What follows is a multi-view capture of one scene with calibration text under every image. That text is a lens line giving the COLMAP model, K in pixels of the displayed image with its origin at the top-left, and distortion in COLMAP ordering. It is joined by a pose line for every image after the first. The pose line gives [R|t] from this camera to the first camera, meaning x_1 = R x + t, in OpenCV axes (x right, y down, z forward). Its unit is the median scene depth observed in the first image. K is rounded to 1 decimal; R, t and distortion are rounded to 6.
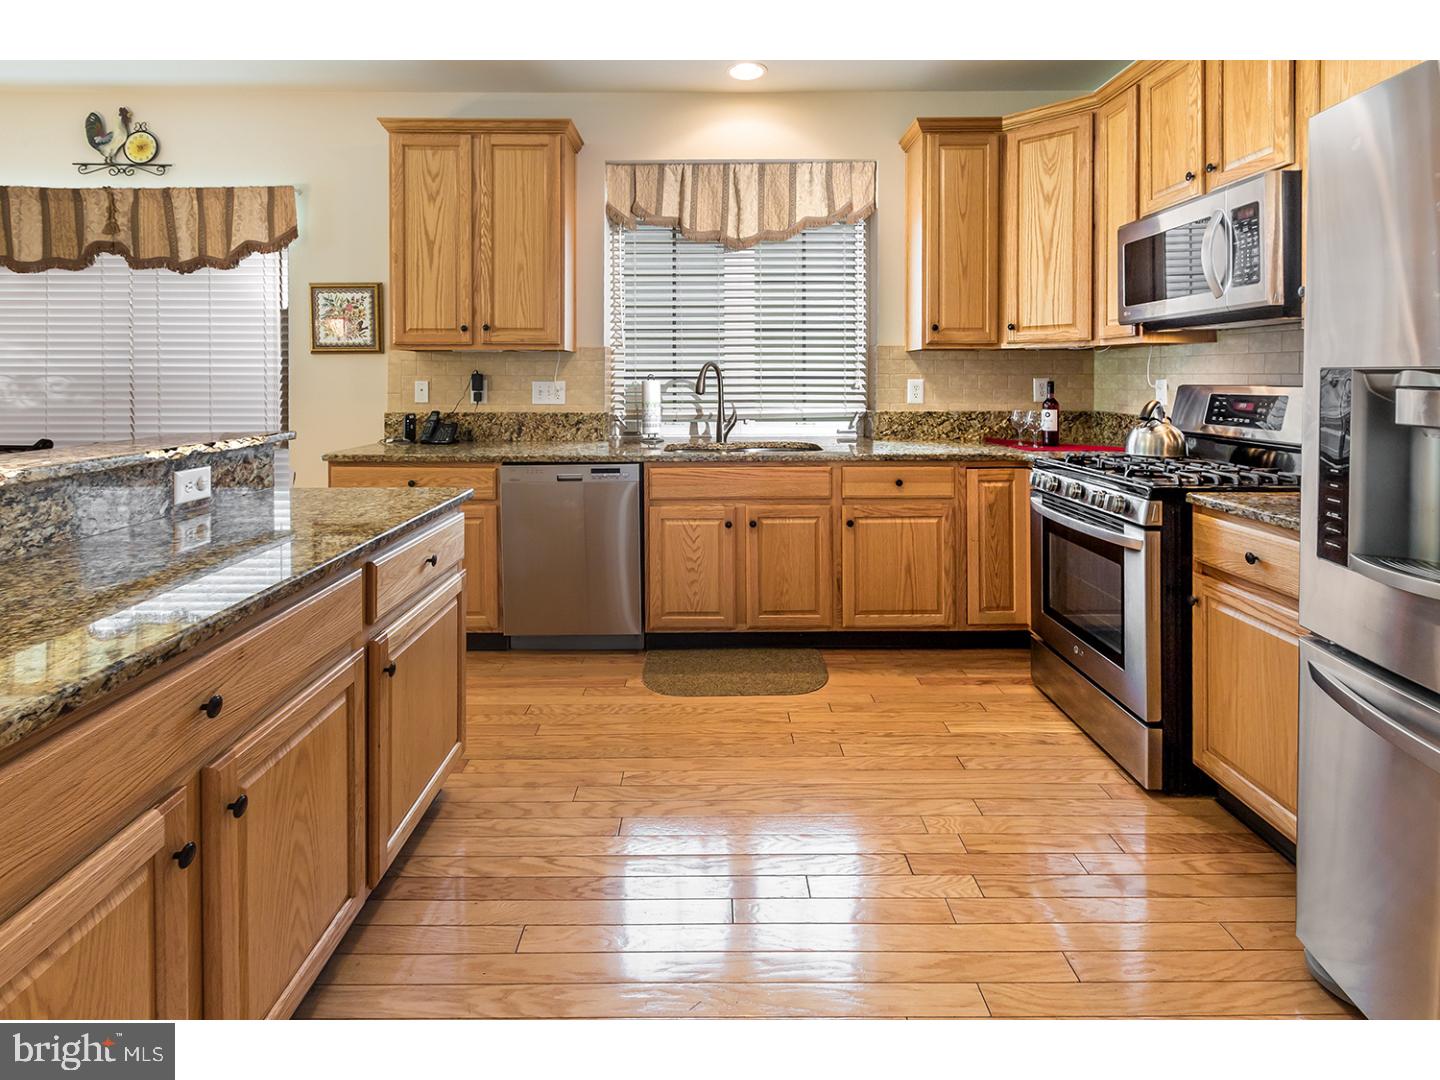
lens RADIAL K [[732.6, 0, 713.4], [0, 732.6, 437.0], [0, 0, 1]] dist [0.000253, -0.000767]
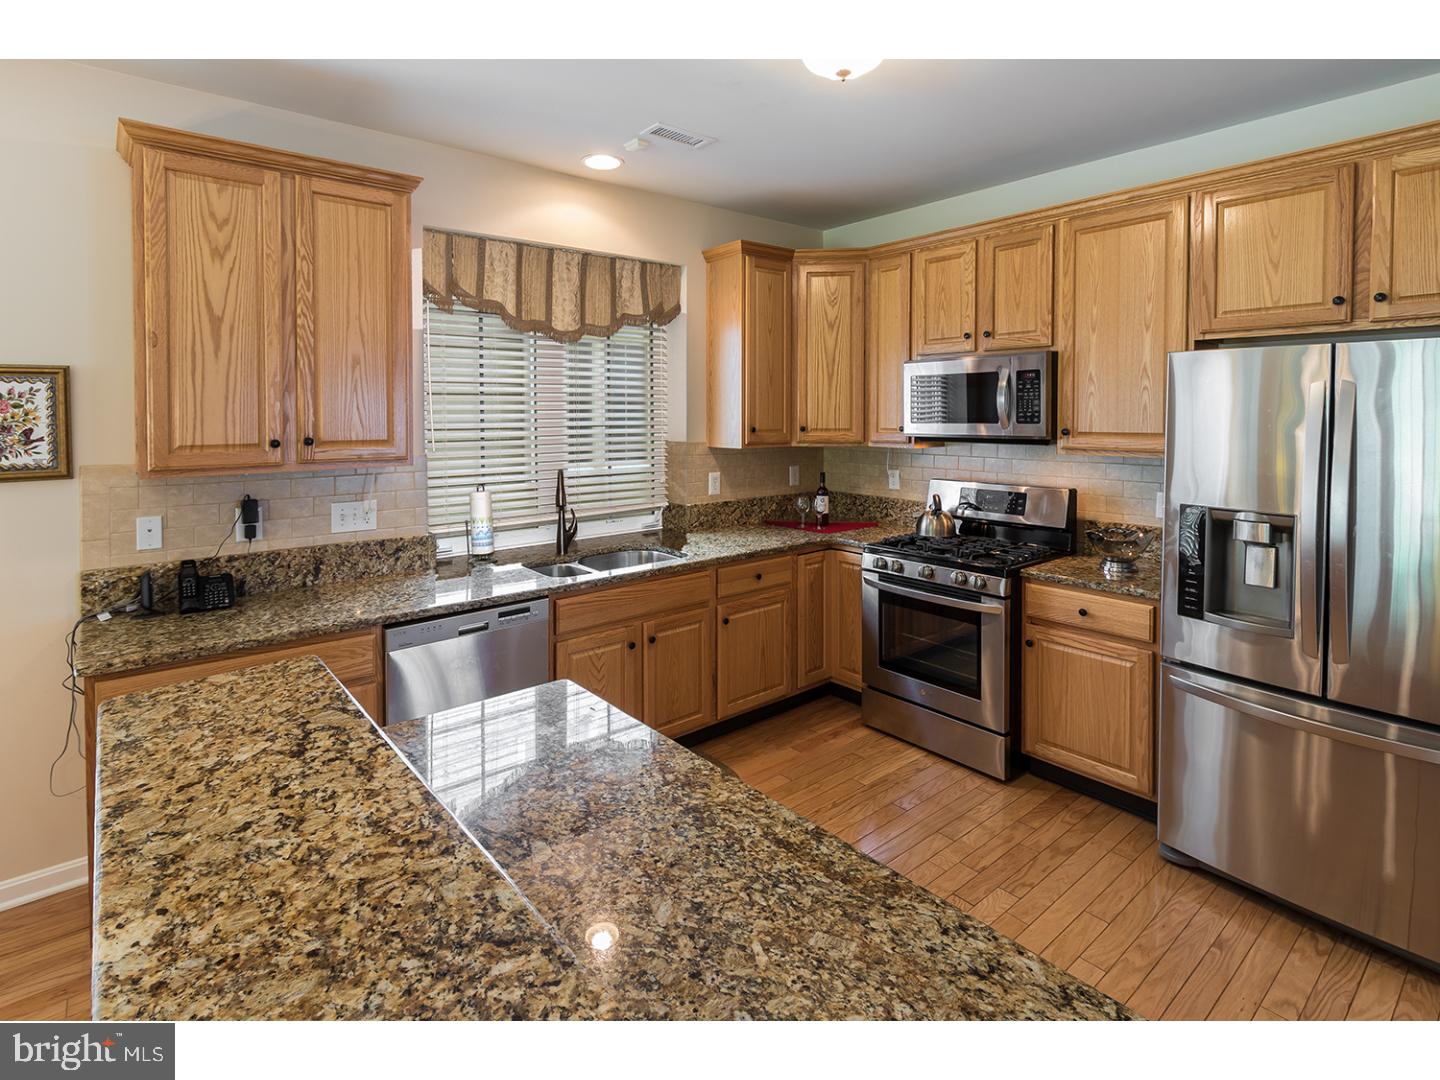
lens RADIAL K [[800.2, 0, 647.8], [0, 800.2, 467.2], [0, 0, 1]] dist [0.003018, -0.001055]
pose [[0.752351, -0.060450, 0.655983, -0.585987], [0.048847, 0.998159, 0.035959, -0.137634], [-0.656948, 0.004989, 0.753919, 0.183173]]
